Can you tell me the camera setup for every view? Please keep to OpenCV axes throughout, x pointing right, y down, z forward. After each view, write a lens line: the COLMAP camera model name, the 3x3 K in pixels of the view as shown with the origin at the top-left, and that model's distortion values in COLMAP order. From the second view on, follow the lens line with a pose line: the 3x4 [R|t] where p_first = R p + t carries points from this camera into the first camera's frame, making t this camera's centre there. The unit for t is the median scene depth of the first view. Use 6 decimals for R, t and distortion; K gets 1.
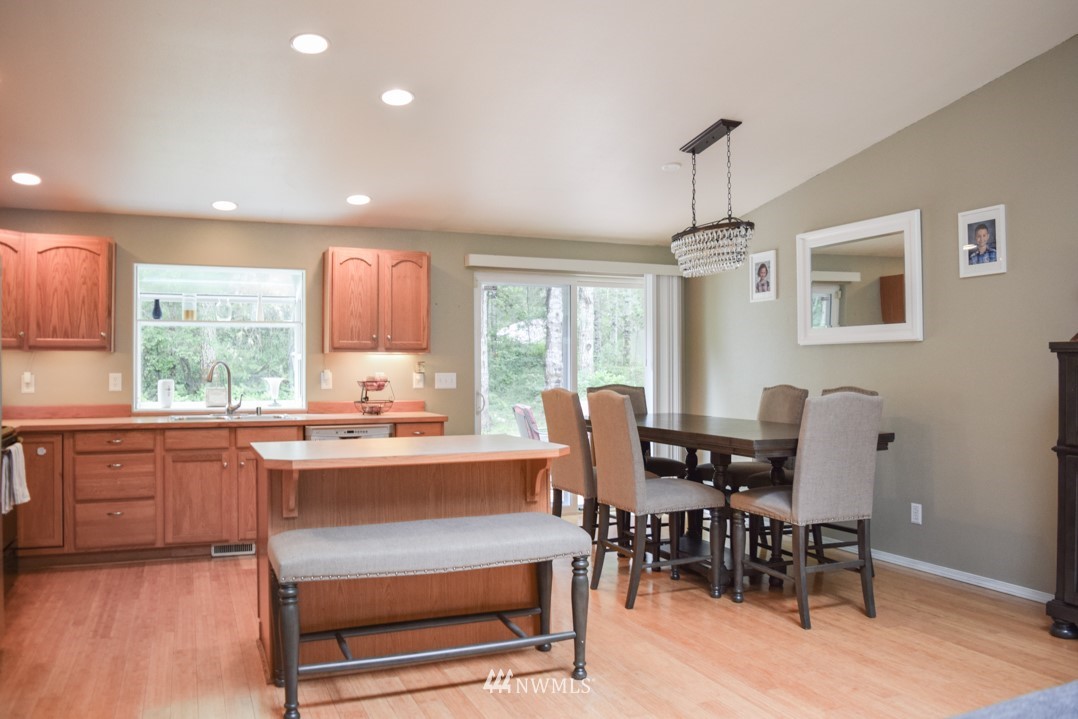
lens RADIAL K [[845.0, 0, 540.0], [0, 845.0, 358.1], [0, 0, 1]] dist [-0.093311, 0.017952]
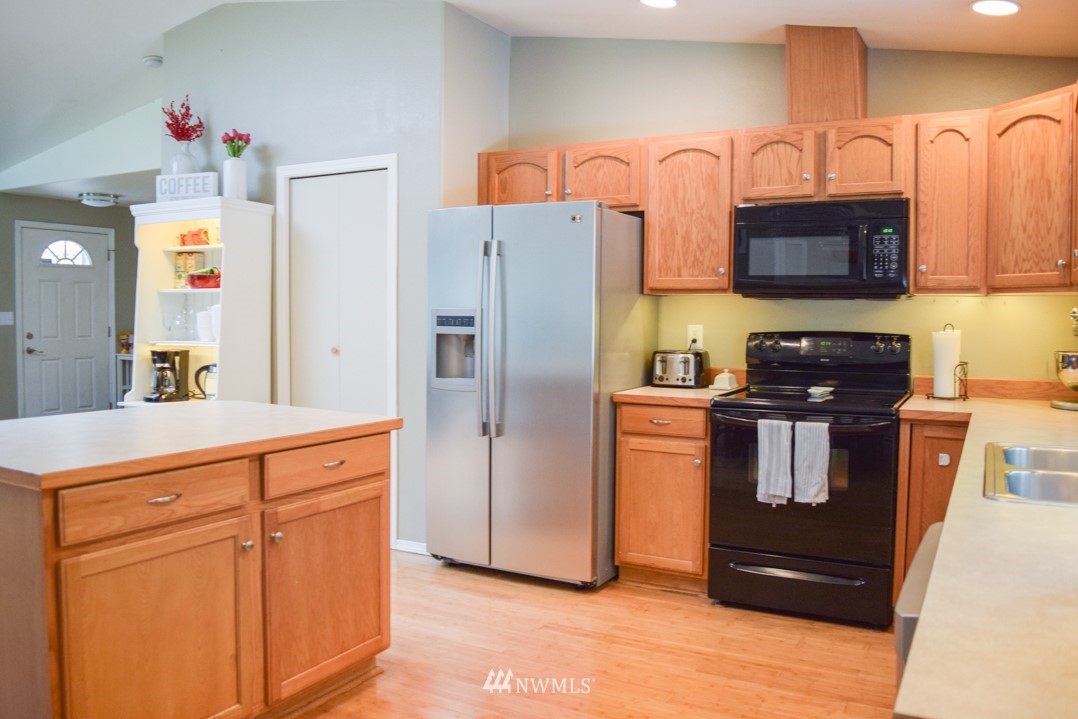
lens RADIAL K [[845.0, 0, 538.9], [0, 845.0, 358.2], [0, 0, 1]] dist [-0.093311, 0.017952]
pose [[-0.789786, 0.019866, -0.613061, 0.005636], [-0.006491, 0.999149, 0.040739, 0.014621], [0.613348, 0.036155, -0.788985, 1.107395]]
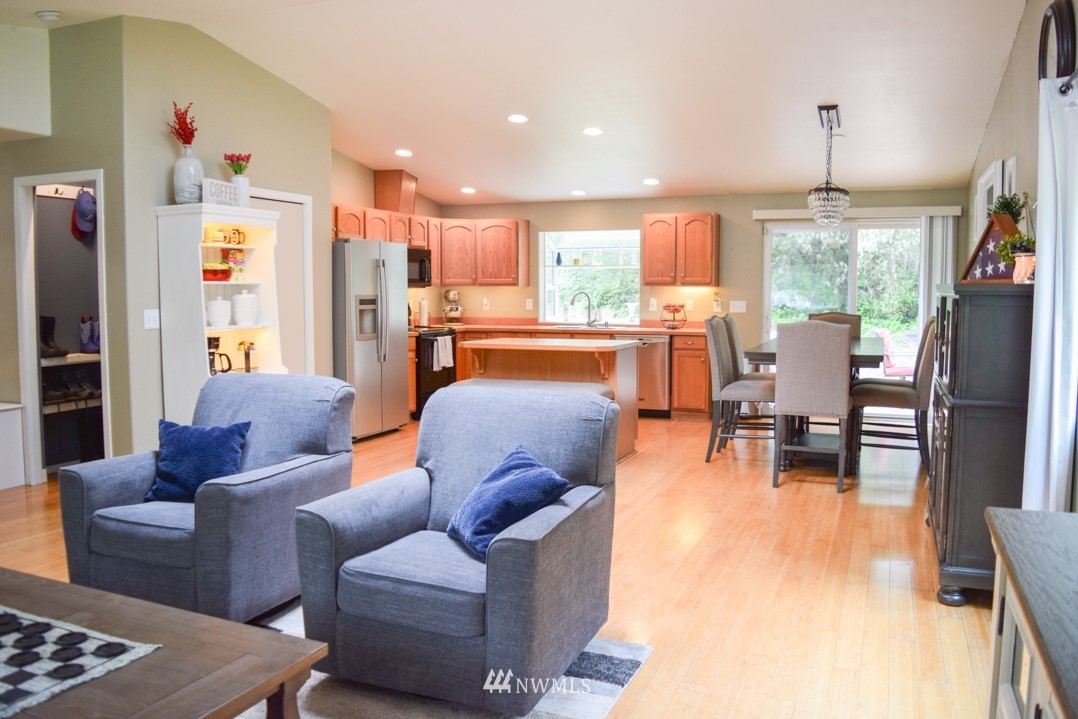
lens RADIAL K [[845.0, 0, 538.3], [0, 845.0, 359.1], [0, 0, 1]] dist [-0.093311, 0.017952]
pose [[0.699414, 0.061062, -0.712103, 0.717113], [0.004737, 0.995926, 0.090051, -0.014140], [0.714701, -0.066356, 0.696275, -0.181394]]
